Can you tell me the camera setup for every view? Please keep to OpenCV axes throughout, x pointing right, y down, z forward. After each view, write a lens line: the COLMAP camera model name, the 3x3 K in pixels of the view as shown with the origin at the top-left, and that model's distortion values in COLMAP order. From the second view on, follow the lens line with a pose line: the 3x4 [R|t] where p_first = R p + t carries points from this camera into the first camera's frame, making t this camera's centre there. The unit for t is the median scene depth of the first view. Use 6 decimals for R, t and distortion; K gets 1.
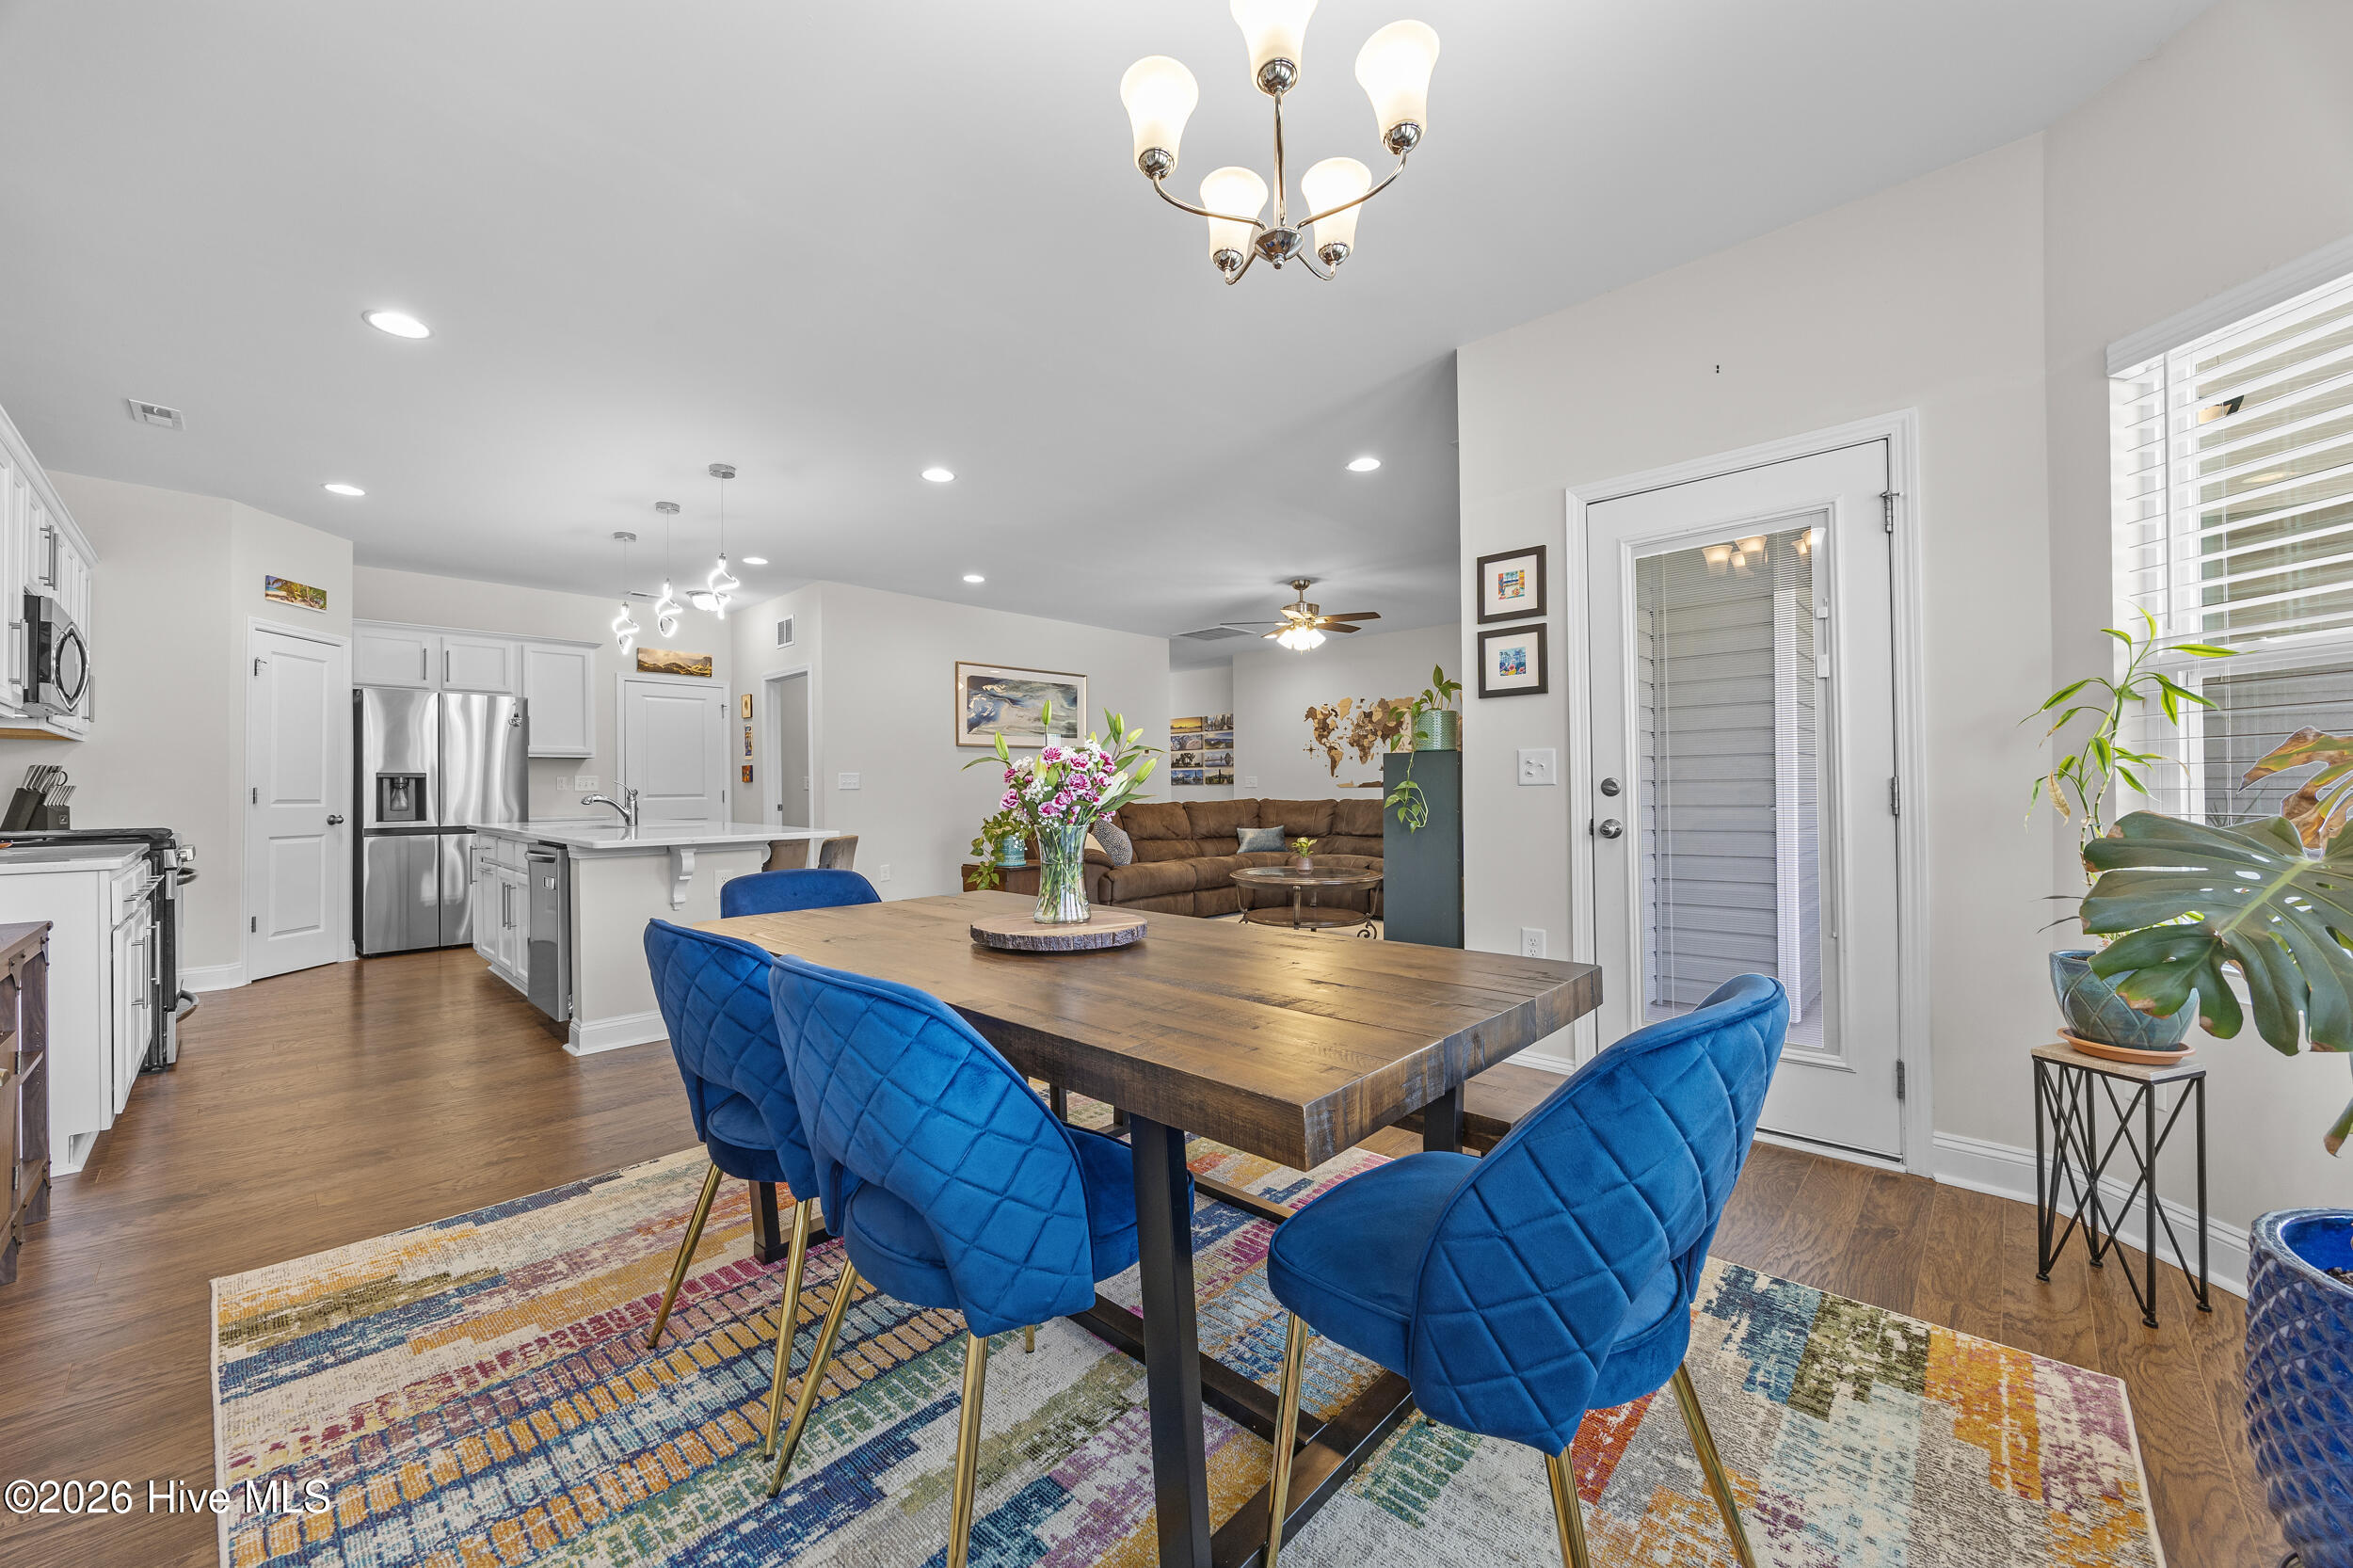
lens RADIAL K [[889.0, 0, 1160.9], [0, 889.0, 778.5], [0, 0, 1]] dist [-0.004411, 0.000727]
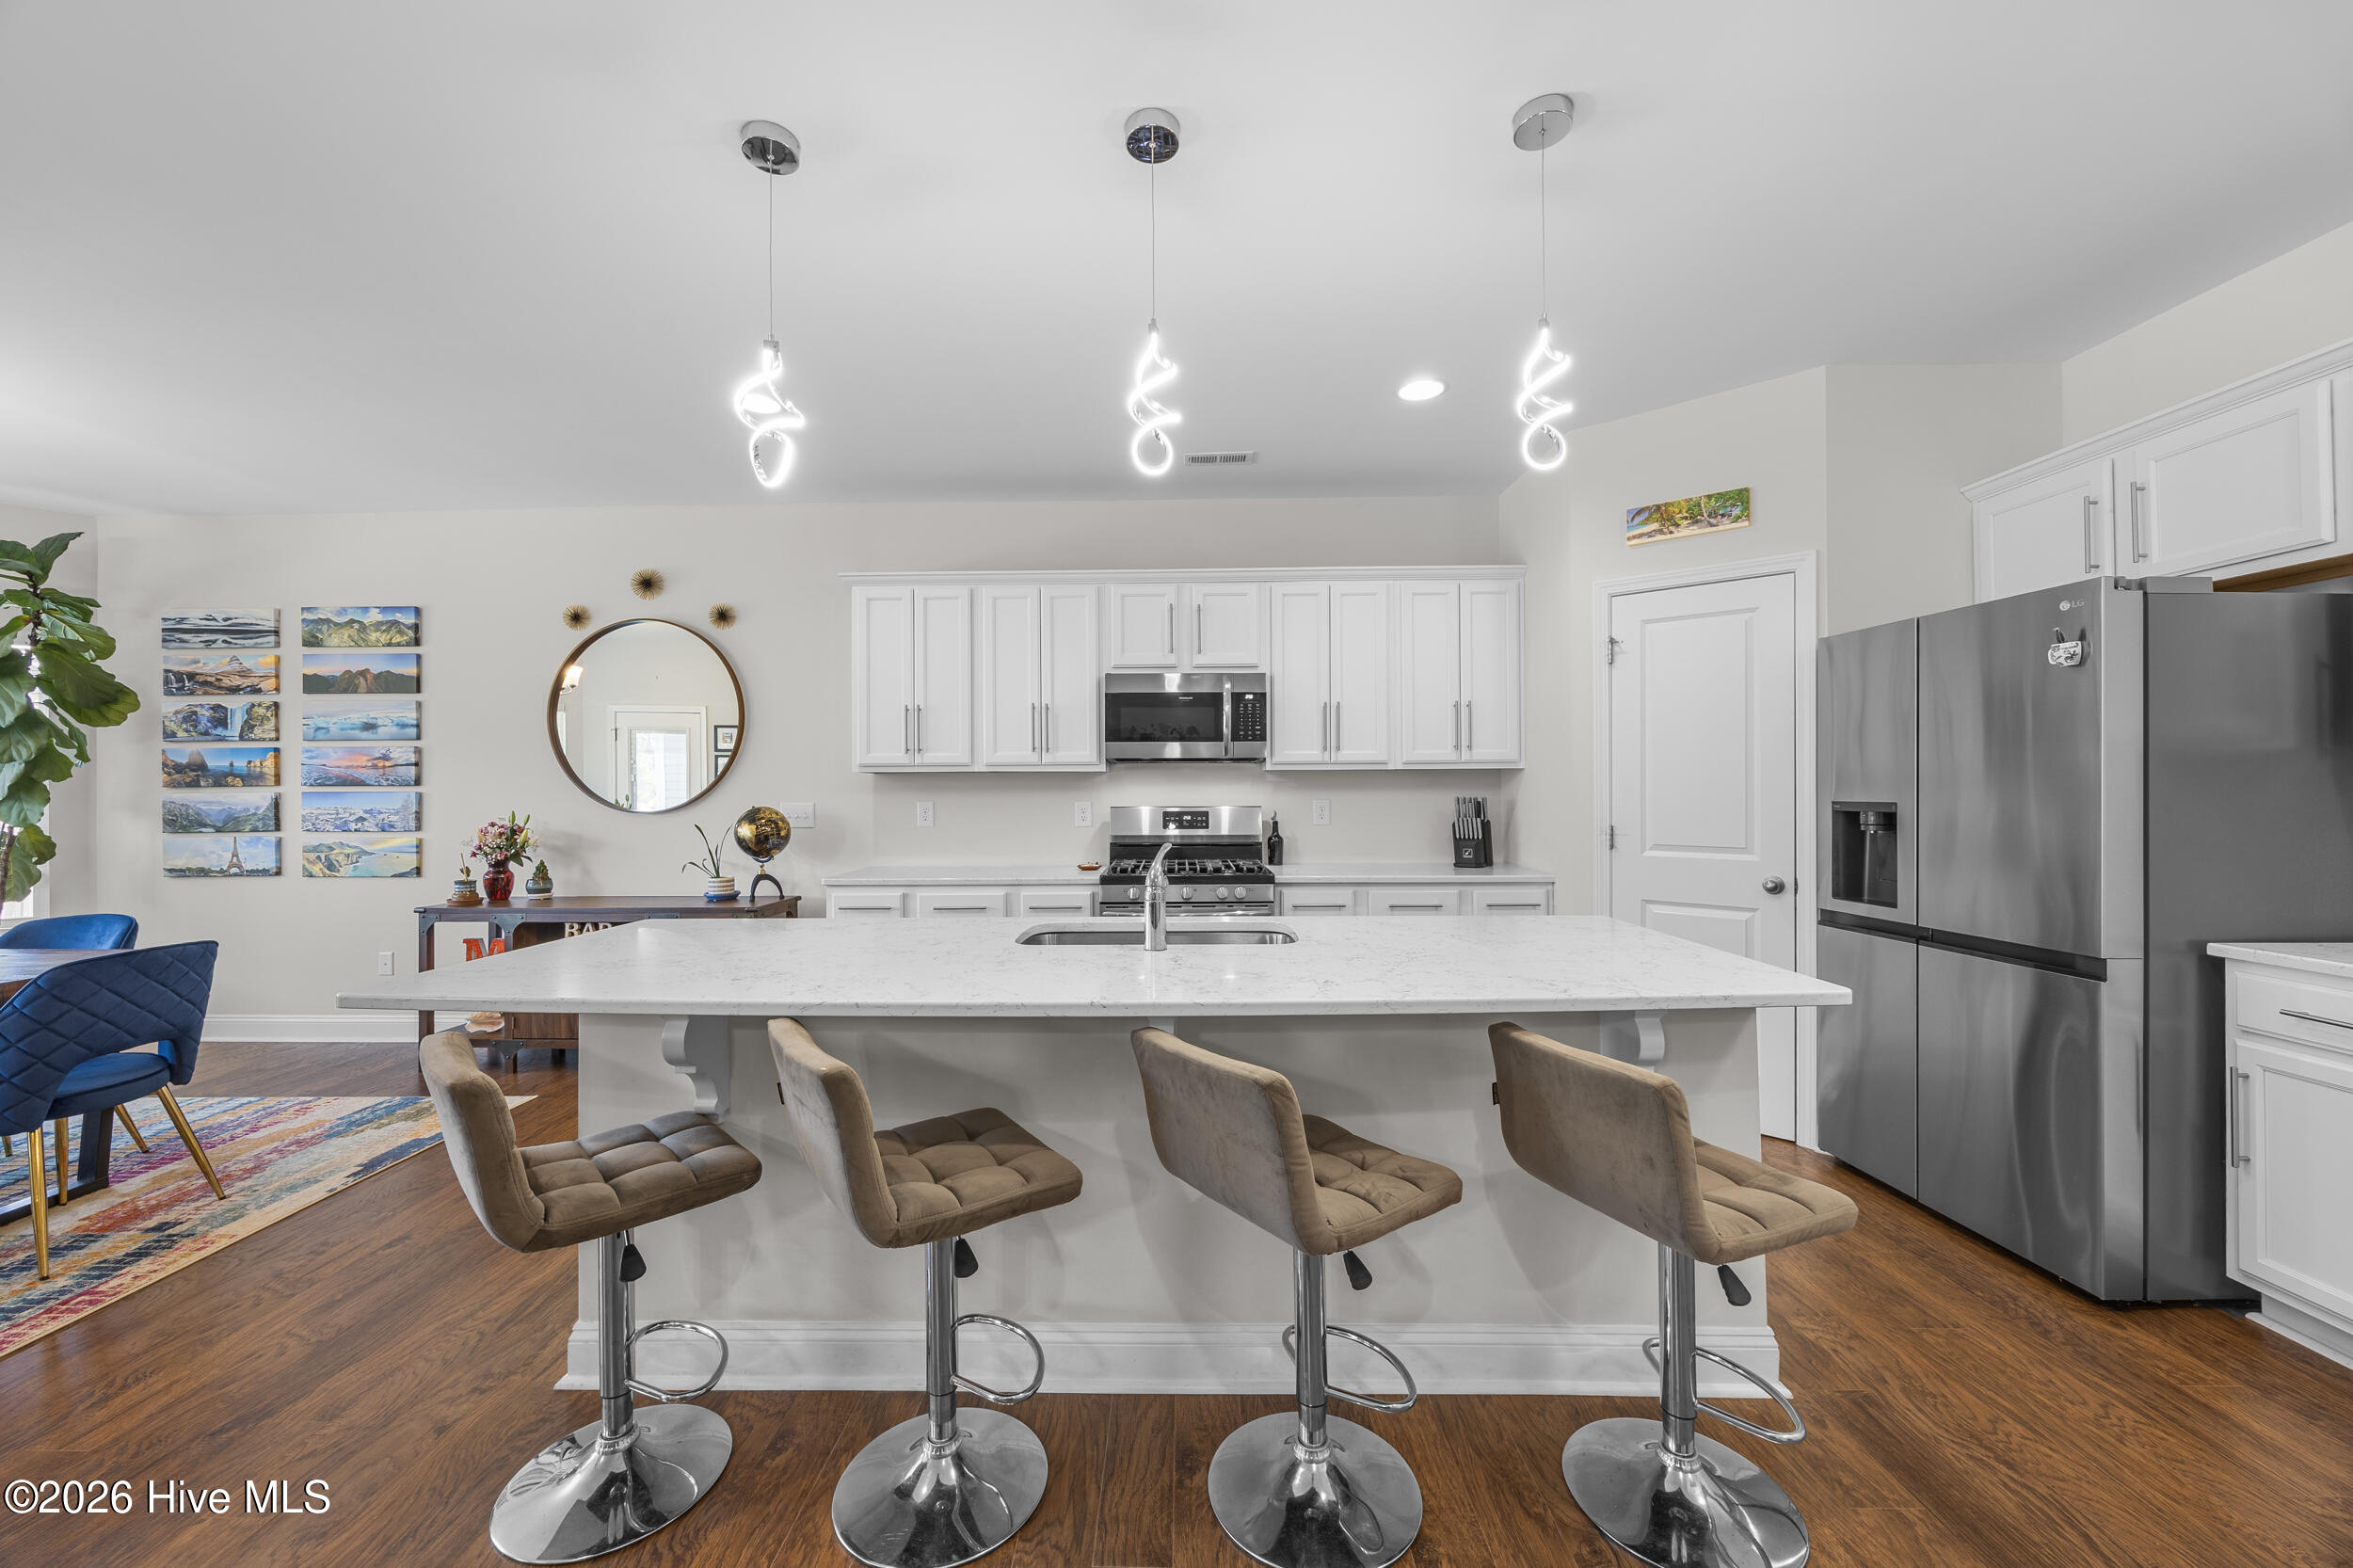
lens RADIAL K [[889.0, 0, 1163.9], [0, 889.0, 785.1], [0, 0, 1]] dist [-0.004411, 0.000727]
pose [[-0.731180, 0.009291, -0.682122, -0.186342], [0.019756, 0.999776, -0.007558, -0.014216], [0.681899, -0.019002, -0.731200, 0.810029]]
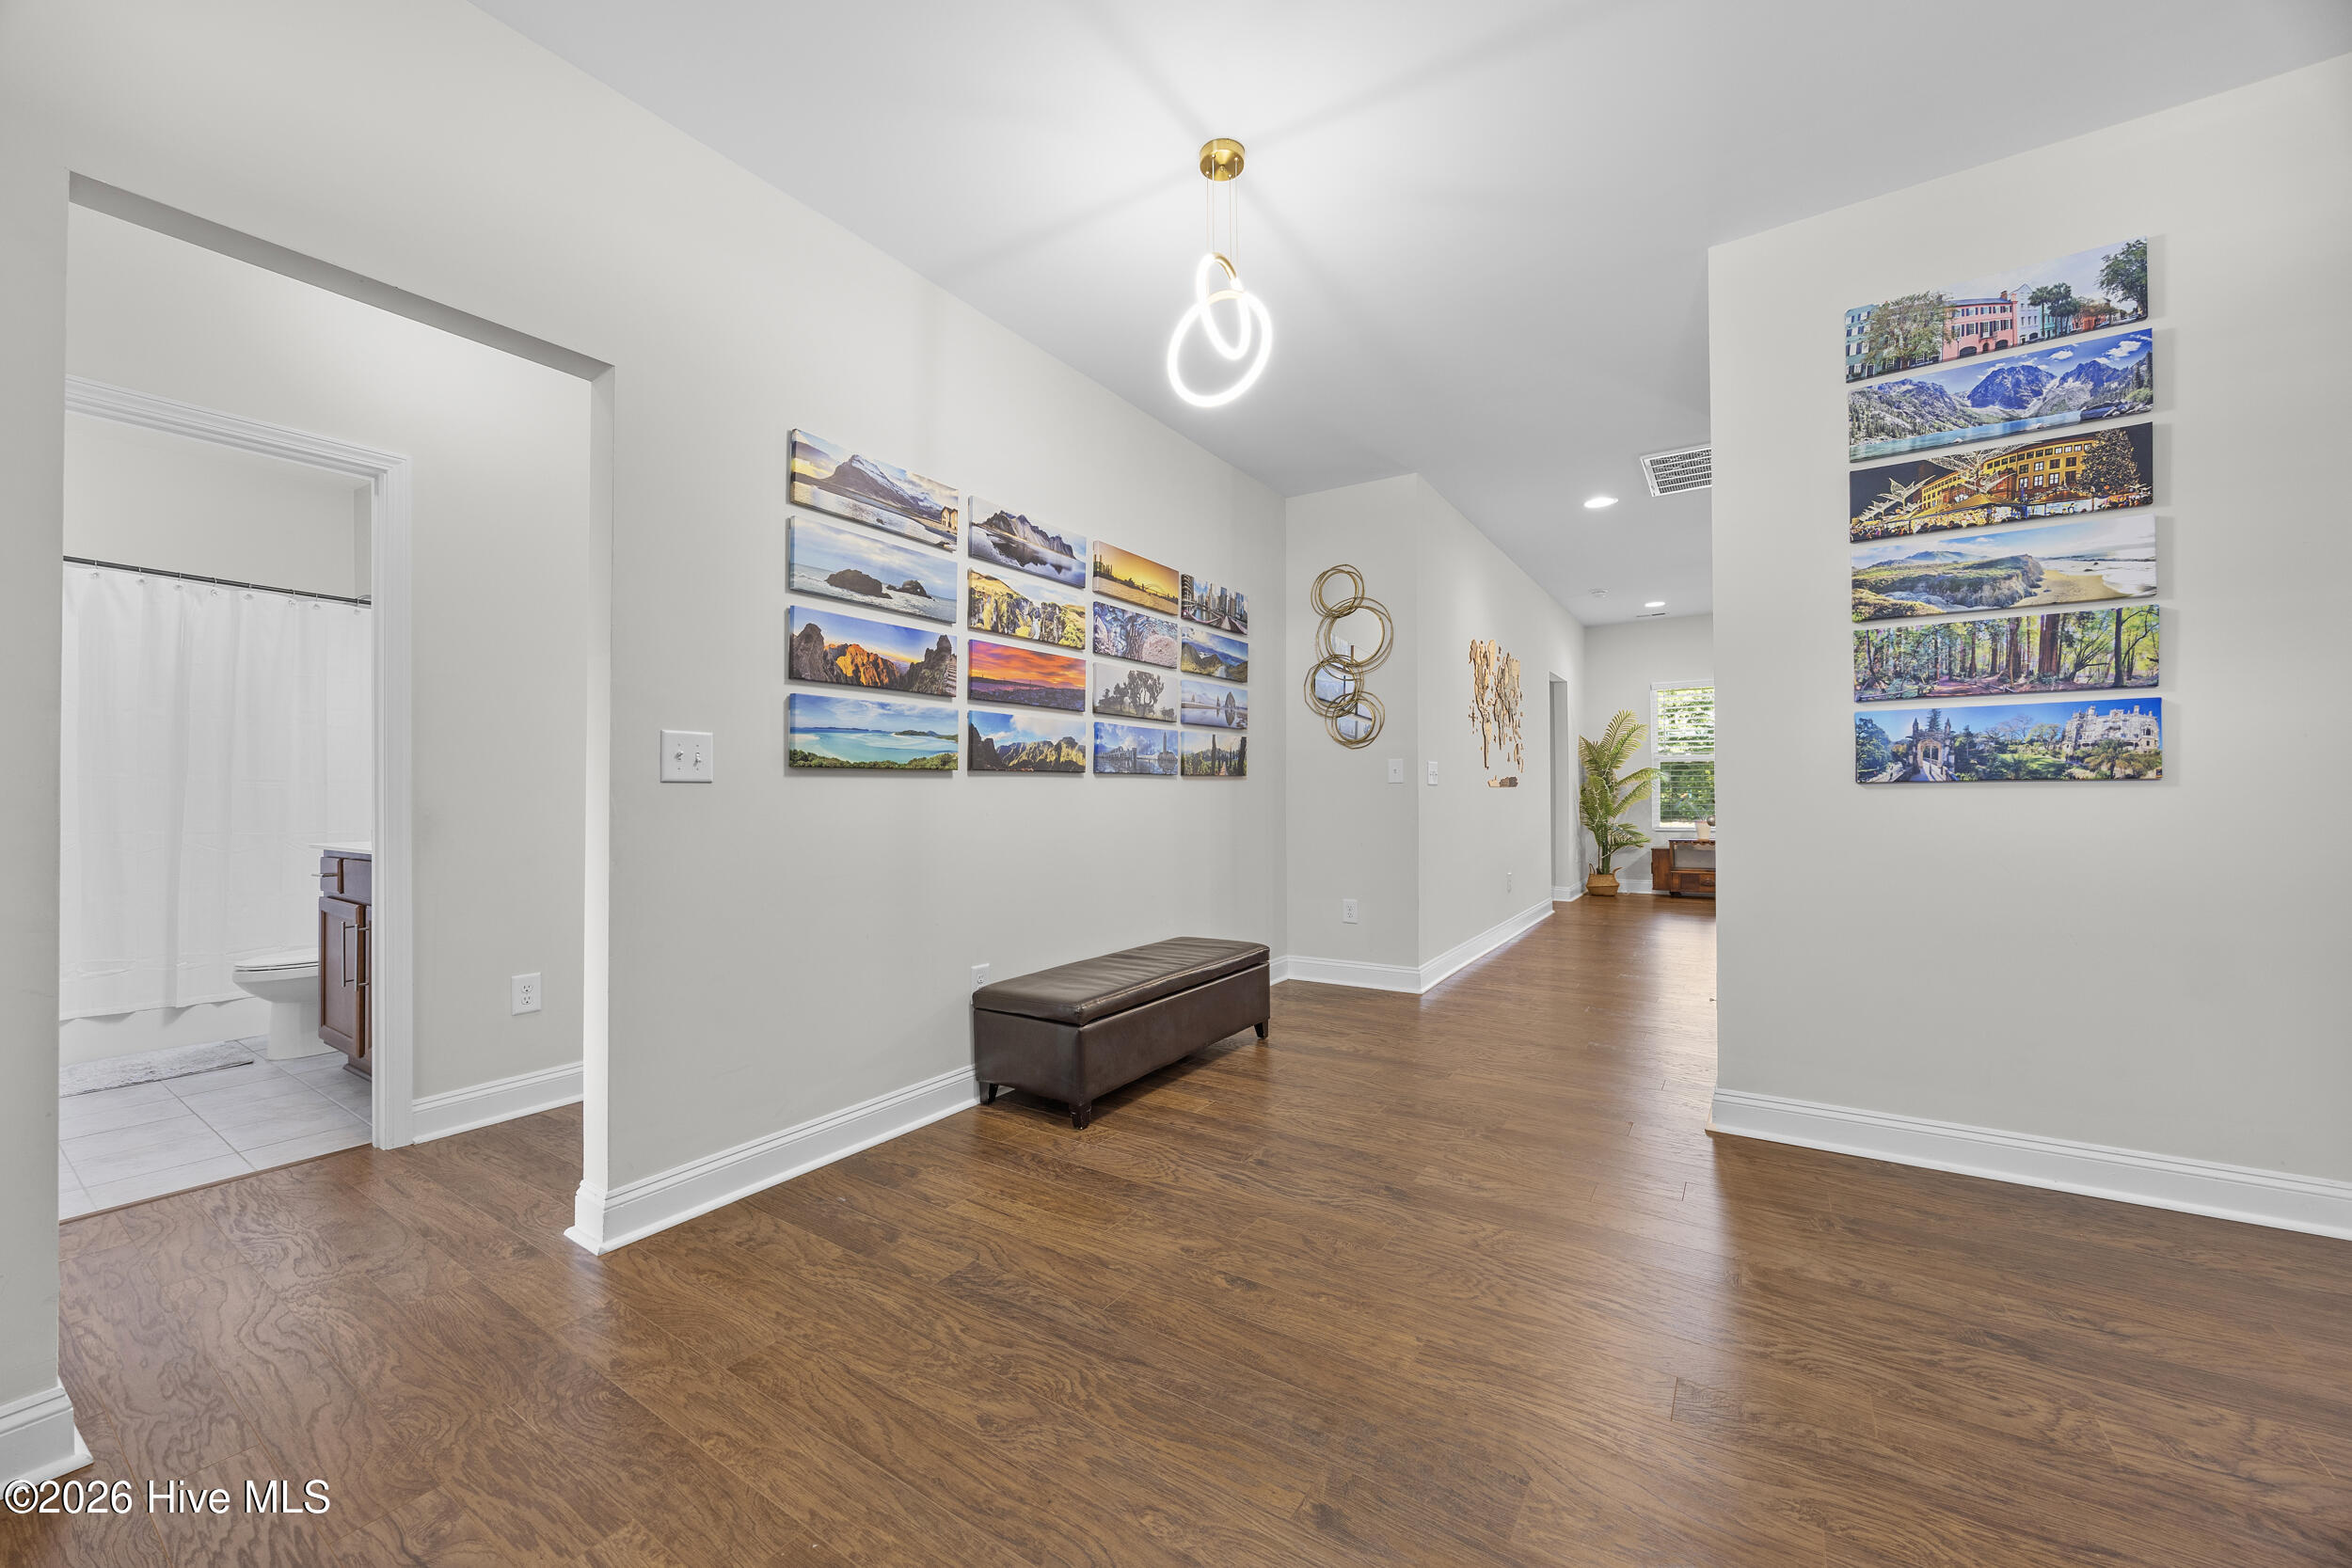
lens RADIAL K [[890.6, 0, 1172.3], [0, 890.6, 781.8], [0, 0, 1]] dist [-0.002448, 0.000130]
pose [[-0.178028, 0.015122, 0.983909, -0.427824], [-0.005458, 0.999851, -0.016355, 0.021196], [-0.984010, -0.008282, -0.177919, 1.634000]]
